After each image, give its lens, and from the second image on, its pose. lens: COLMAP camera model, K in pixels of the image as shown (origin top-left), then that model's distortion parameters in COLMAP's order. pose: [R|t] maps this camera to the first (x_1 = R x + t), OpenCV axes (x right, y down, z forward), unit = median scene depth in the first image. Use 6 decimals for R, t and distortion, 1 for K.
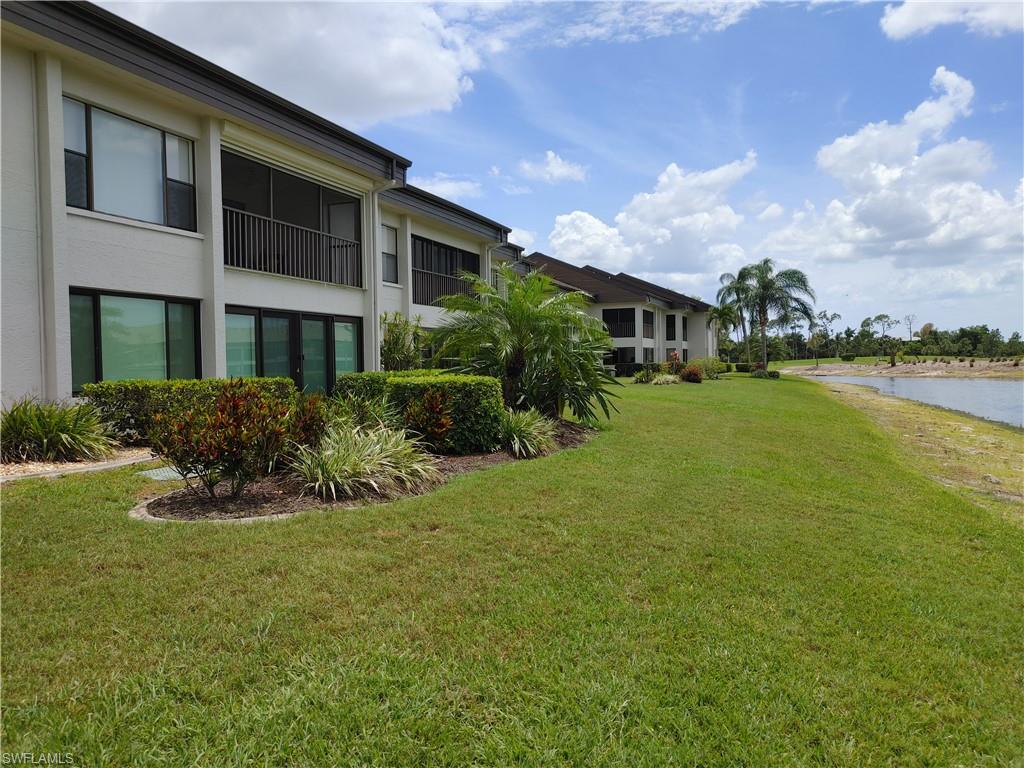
lens RADIAL K [[770.4, 0, 506.8], [0, 770.4, 378.0], [0, 0, 1]] dist [0.079562, -0.094611]
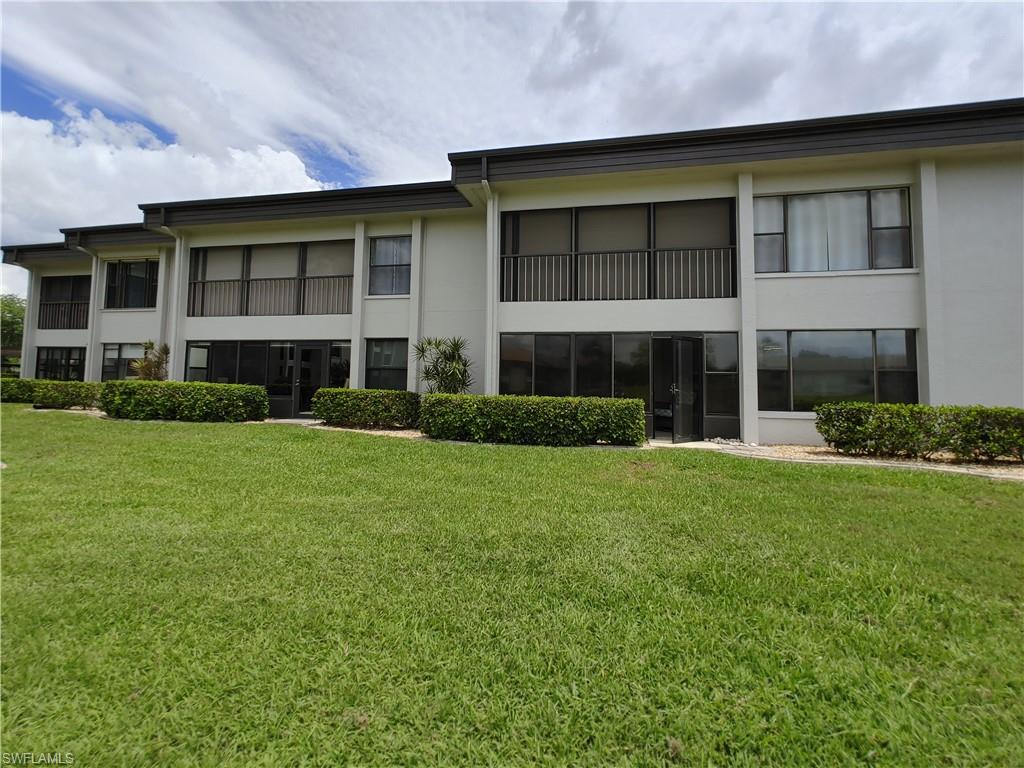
lens RADIAL K [[442.8, 0, 513.0], [0, 442.8, 378.4], [0, 0, 1]] dist [0.001735, -0.000217]
pose [[0.166566, 0.005681, -0.986014, 0.153417], [-0.036581, 0.999331, -0.000422, -0.011099], [0.985351, 0.036140, 0.166662, 0.408018]]
